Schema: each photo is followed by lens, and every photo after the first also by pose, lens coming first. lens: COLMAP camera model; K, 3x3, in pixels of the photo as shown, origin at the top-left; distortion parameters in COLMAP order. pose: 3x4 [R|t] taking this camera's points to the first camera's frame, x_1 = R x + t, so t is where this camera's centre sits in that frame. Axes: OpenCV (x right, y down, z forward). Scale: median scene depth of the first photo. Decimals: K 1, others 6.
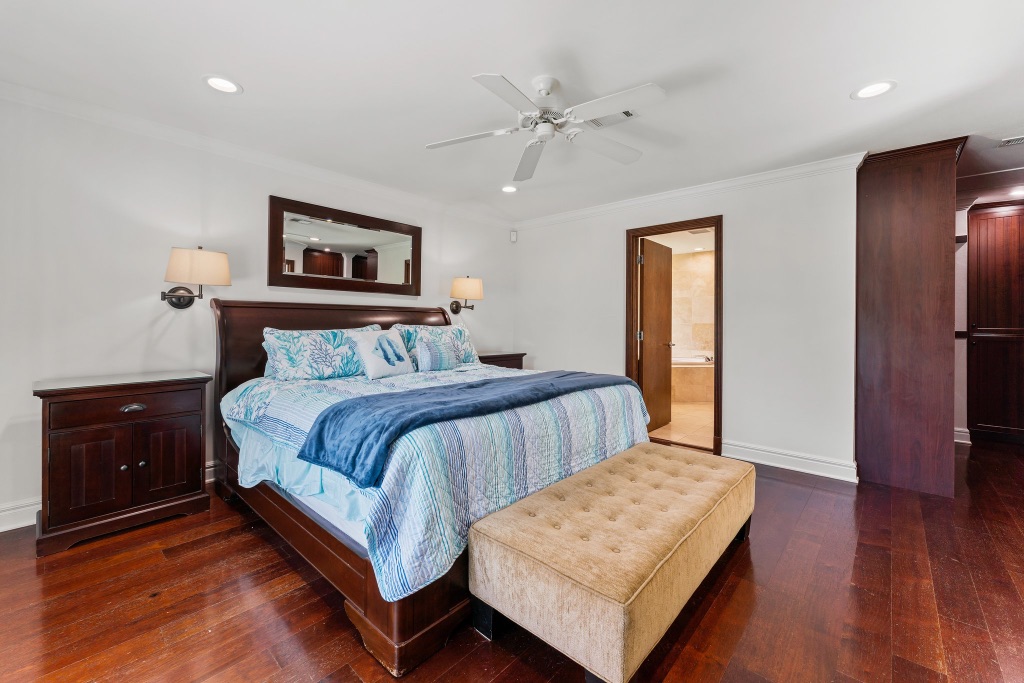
lens RADIAL K [[419.7, 0, 508.1], [0, 419.7, 335.7], [0, 0, 1]] dist [0.000295, 0.000042]
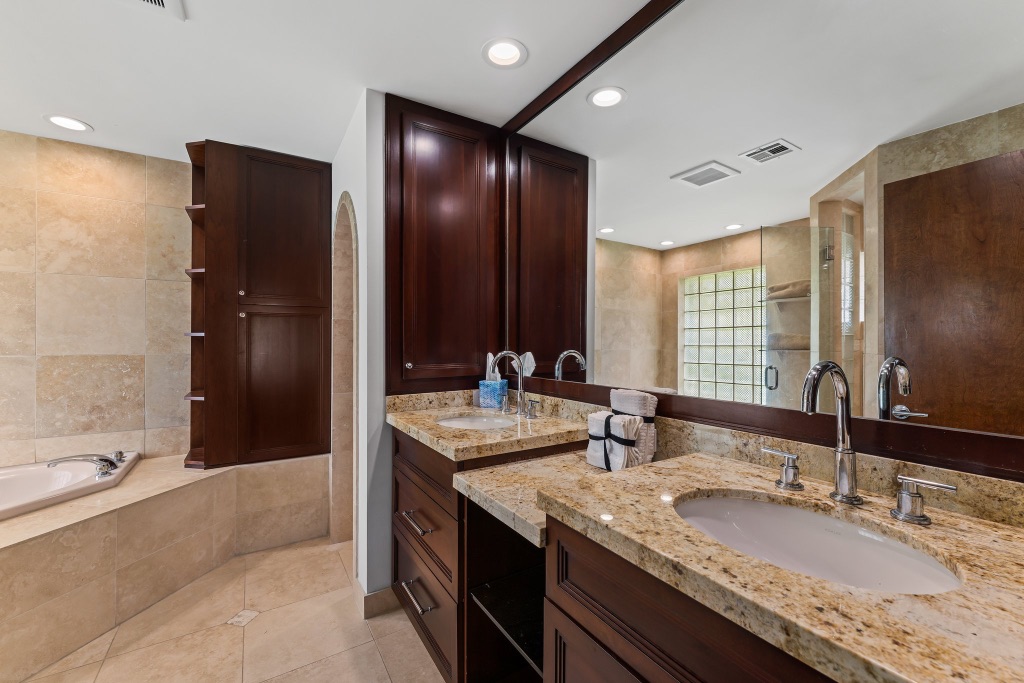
lens RADIAL K [[415.1, 0, 509.7], [0, 415.1, 341.5], [0, 0, 1]] dist [0.001082, -0.000048]
pose [[0.284598, -0.000557, 0.958647, 0.238188], [0.025150, 0.999660, -0.006886, -0.029166], [-0.958317, 0.026069, 0.284515, 0.568632]]
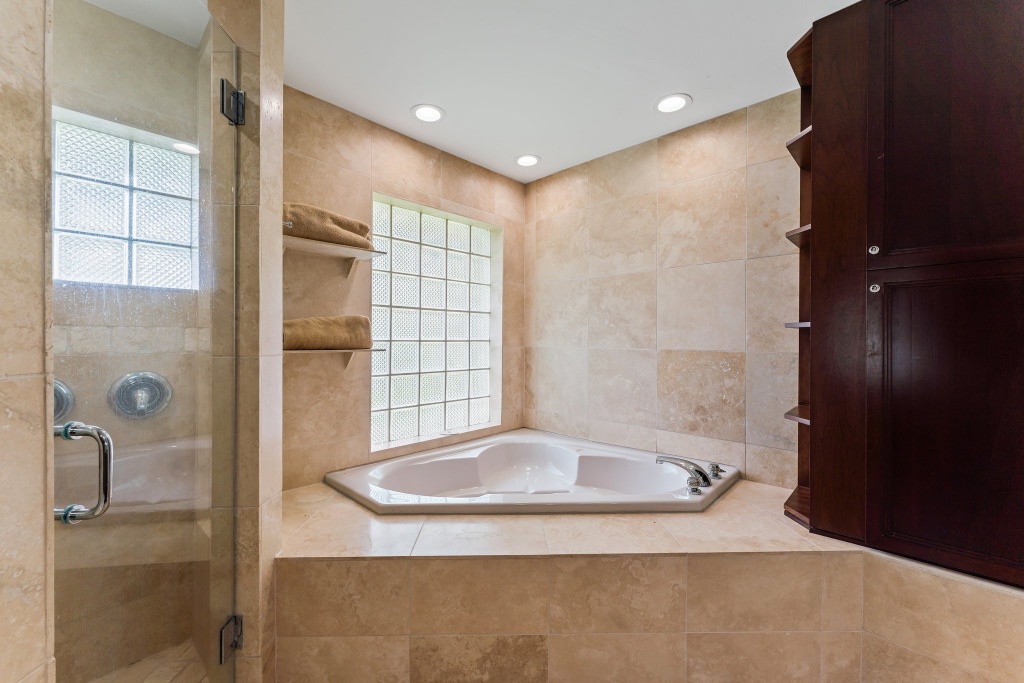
lens RADIAL K [[419.7, 0, 508.1], [0, 419.7, 335.7], [0, 0, 1]] dist [0.000295, 0.000042]
pose [[0.999401, 0.005396, -0.034196, 0.334446], [-0.006420, 0.999532, -0.029913, -0.029796], [0.034018, 0.030114, 0.998967, 0.670354]]
